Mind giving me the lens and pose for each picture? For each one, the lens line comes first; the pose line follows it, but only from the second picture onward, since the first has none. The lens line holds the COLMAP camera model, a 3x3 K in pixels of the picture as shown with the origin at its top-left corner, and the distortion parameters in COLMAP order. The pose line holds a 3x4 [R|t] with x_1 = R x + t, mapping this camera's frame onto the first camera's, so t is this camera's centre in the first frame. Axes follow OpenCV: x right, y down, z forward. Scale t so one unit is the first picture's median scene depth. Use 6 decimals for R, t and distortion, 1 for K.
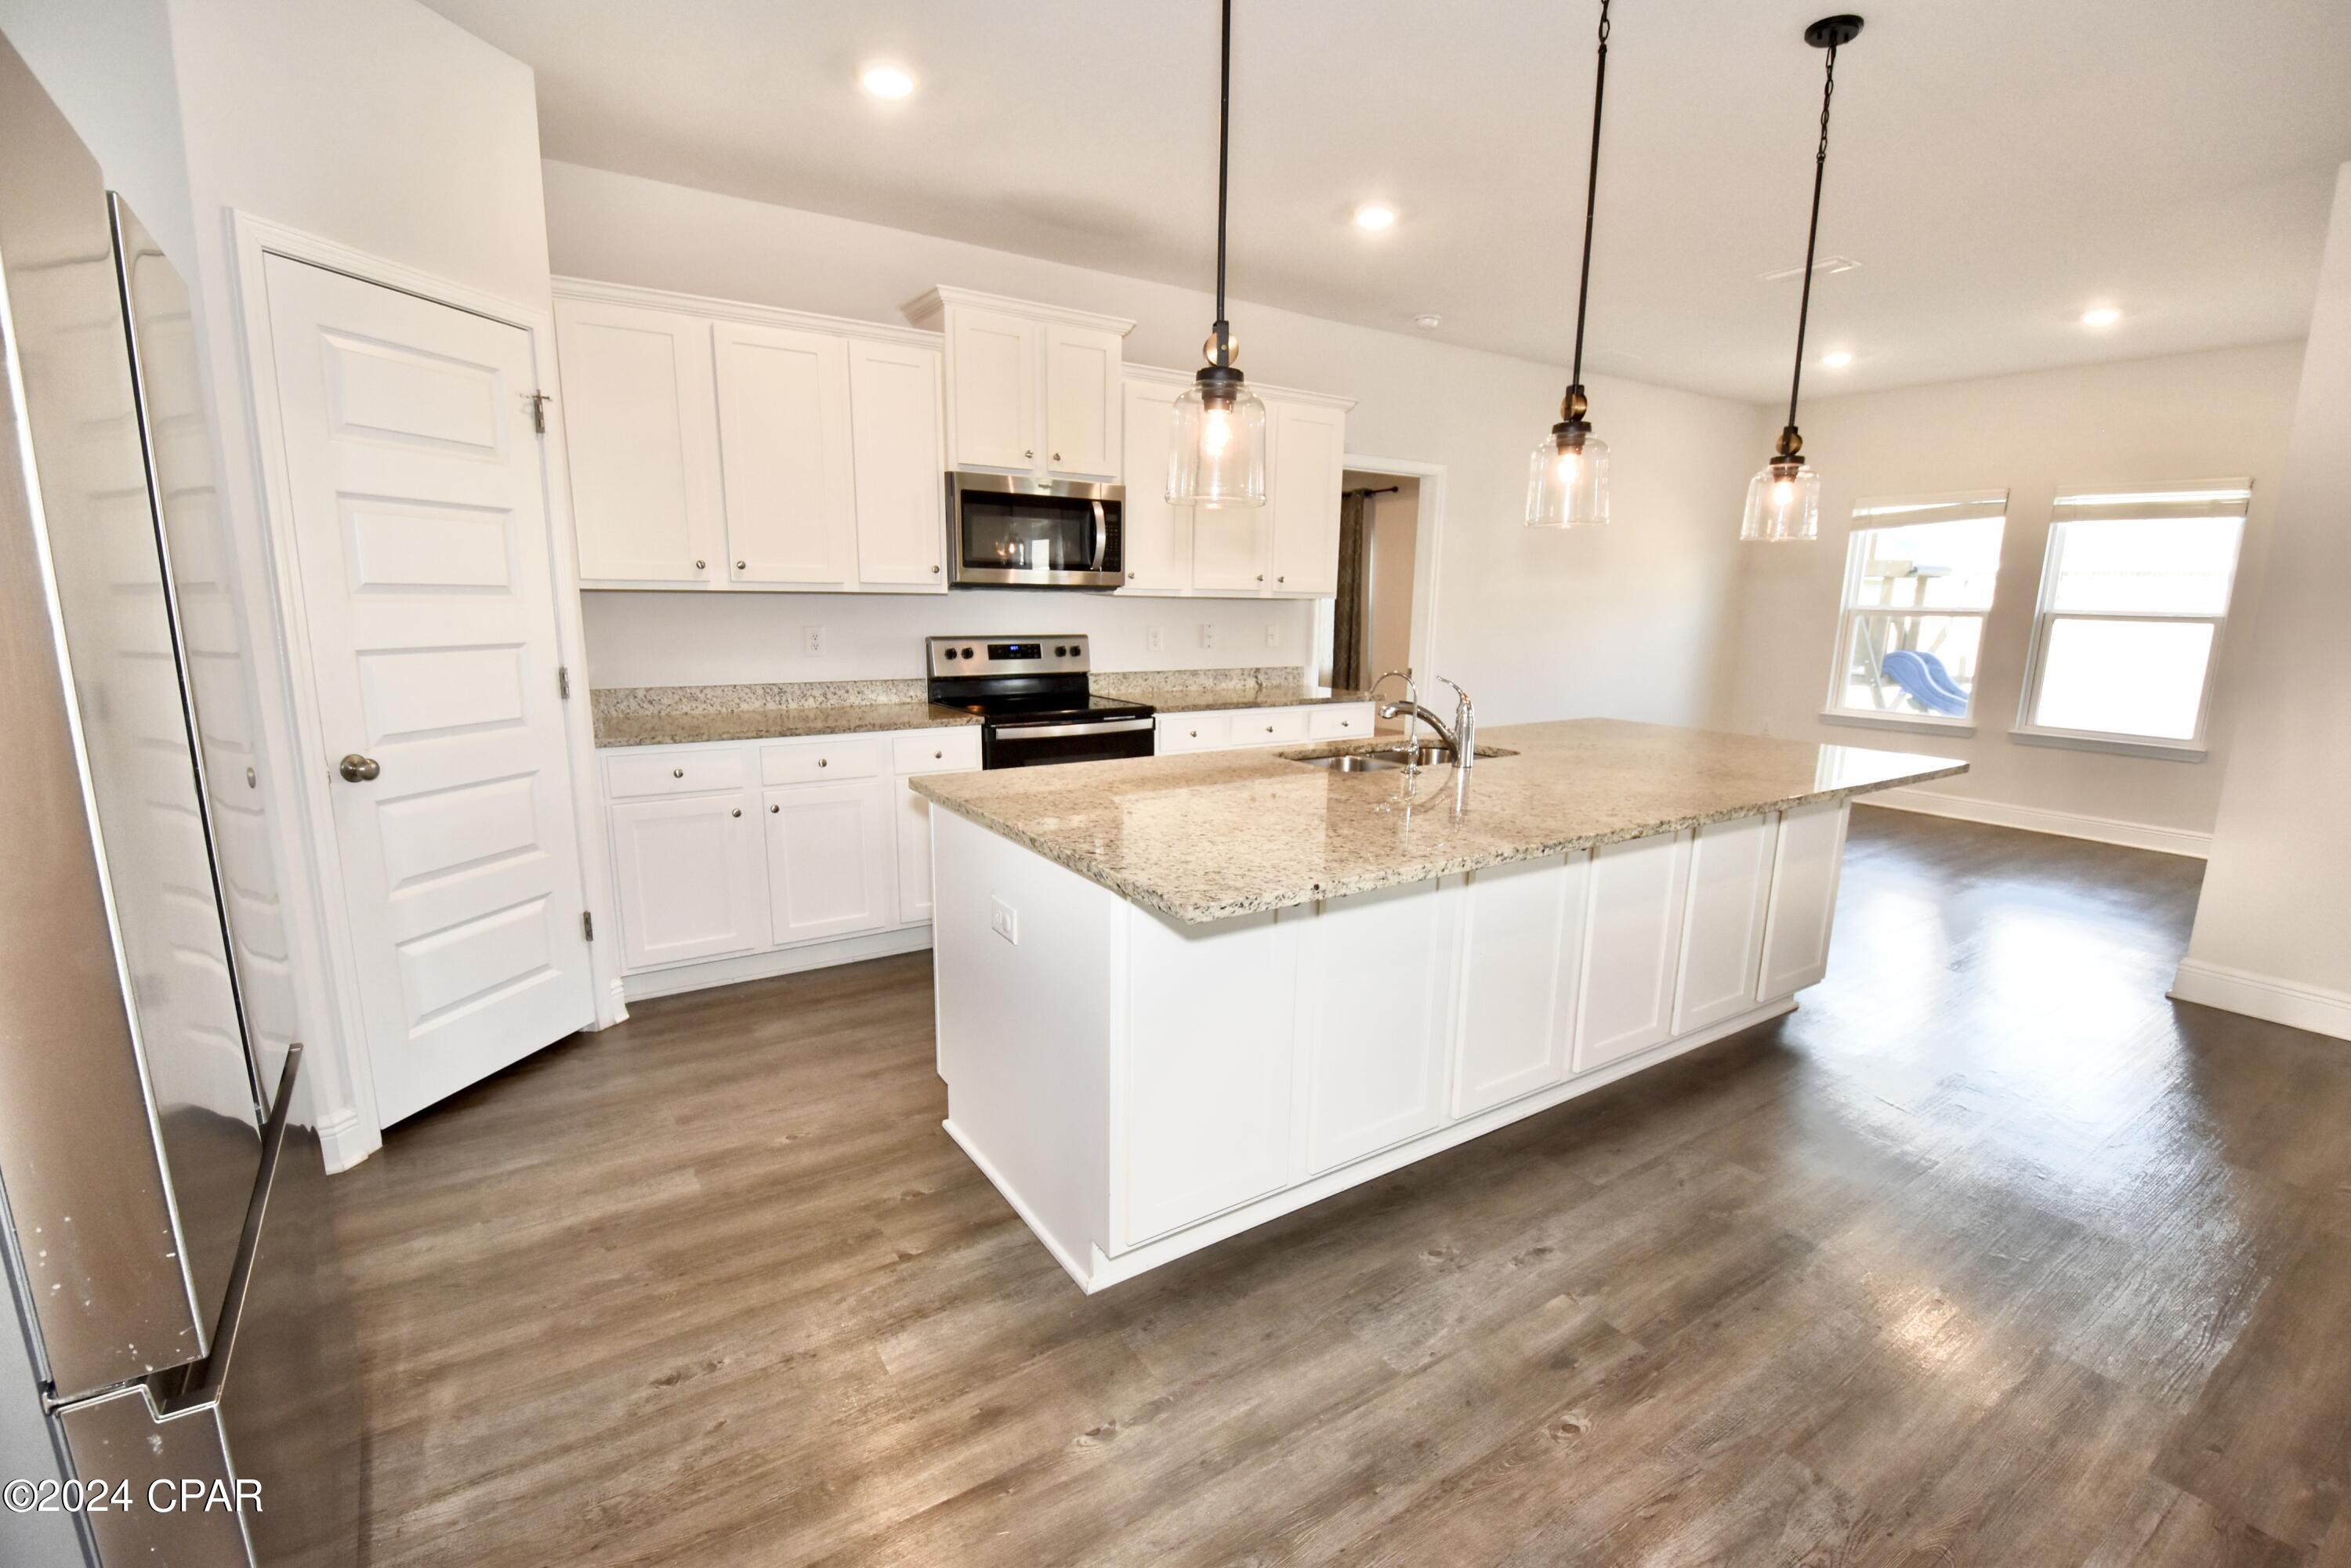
lens RADIAL K [[1030.0, 0, 1179.1], [0, 1030.0, 802.0], [0, 0, 1]] dist [0.013826, -0.022064]
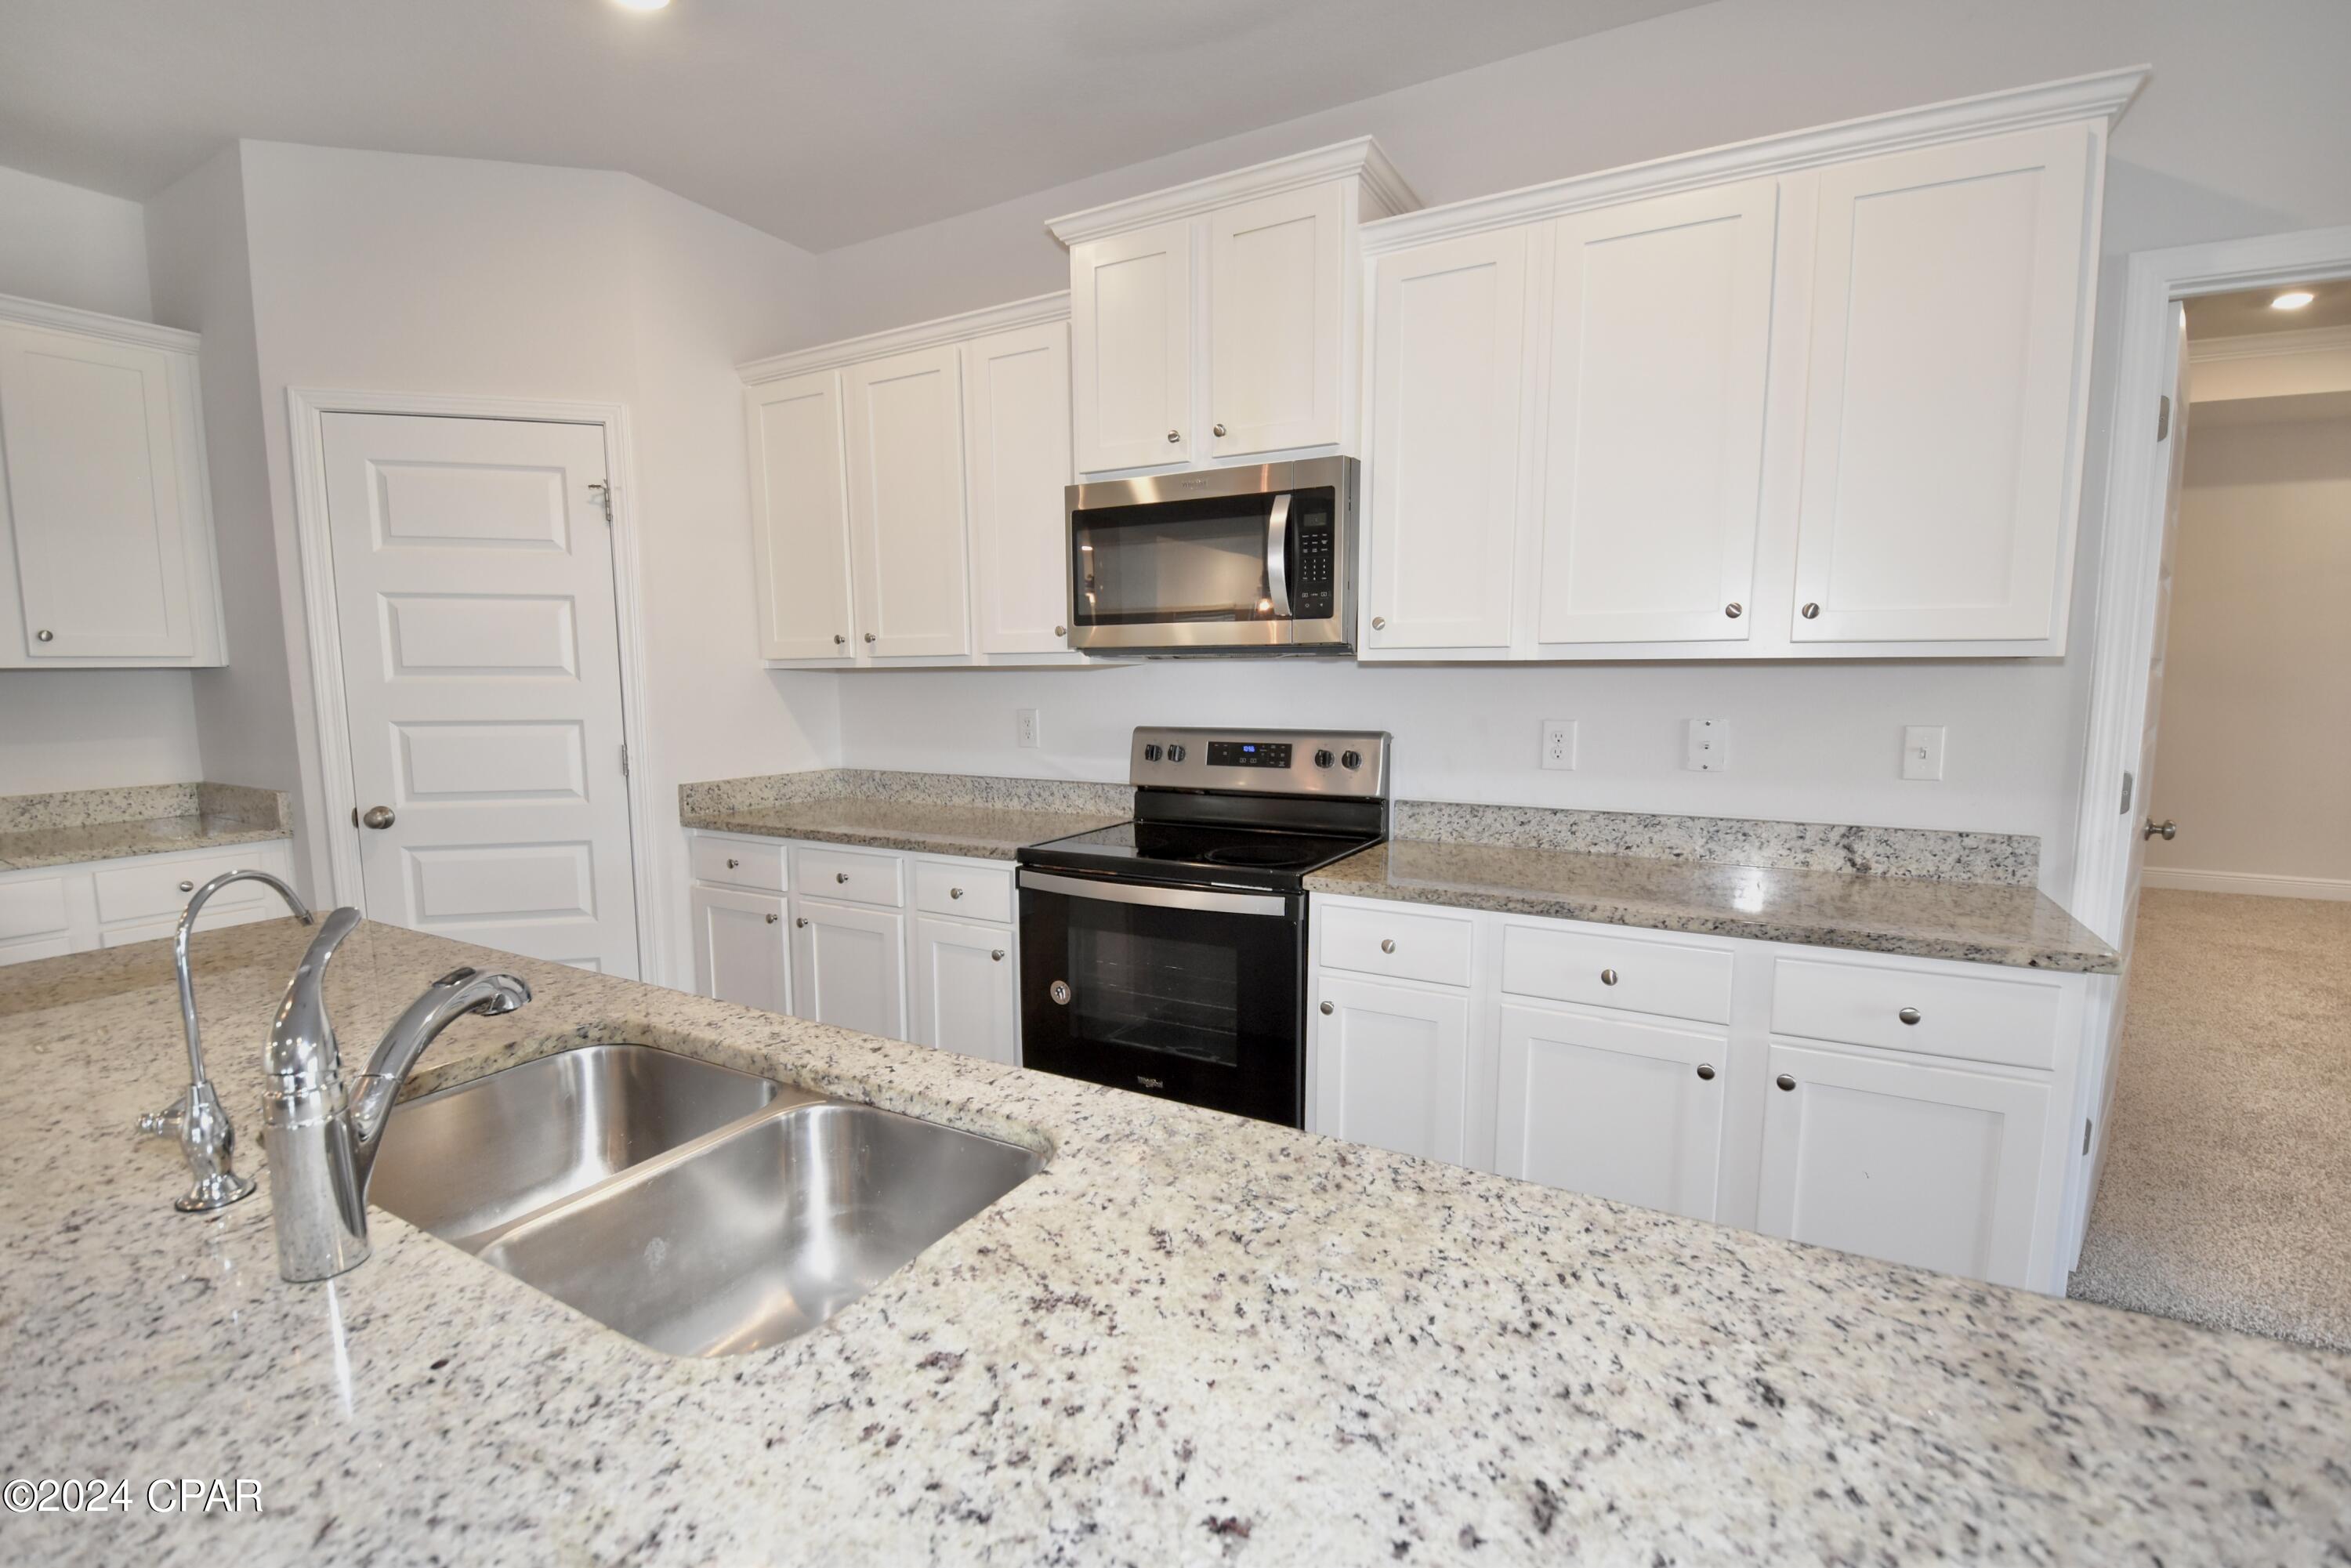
lens RADIAL K [[1030.0, 0, 1179.1], [0, 1030.0, 802.0], [0, 0, 1]] dist [0.013826, -0.022064]
pose [[0.454461, 0.091941, -0.886009, 0.402380], [-0.164236, 0.986255, 0.018102, -0.129526], [0.875495, 0.137288, 0.463314, 0.719345]]
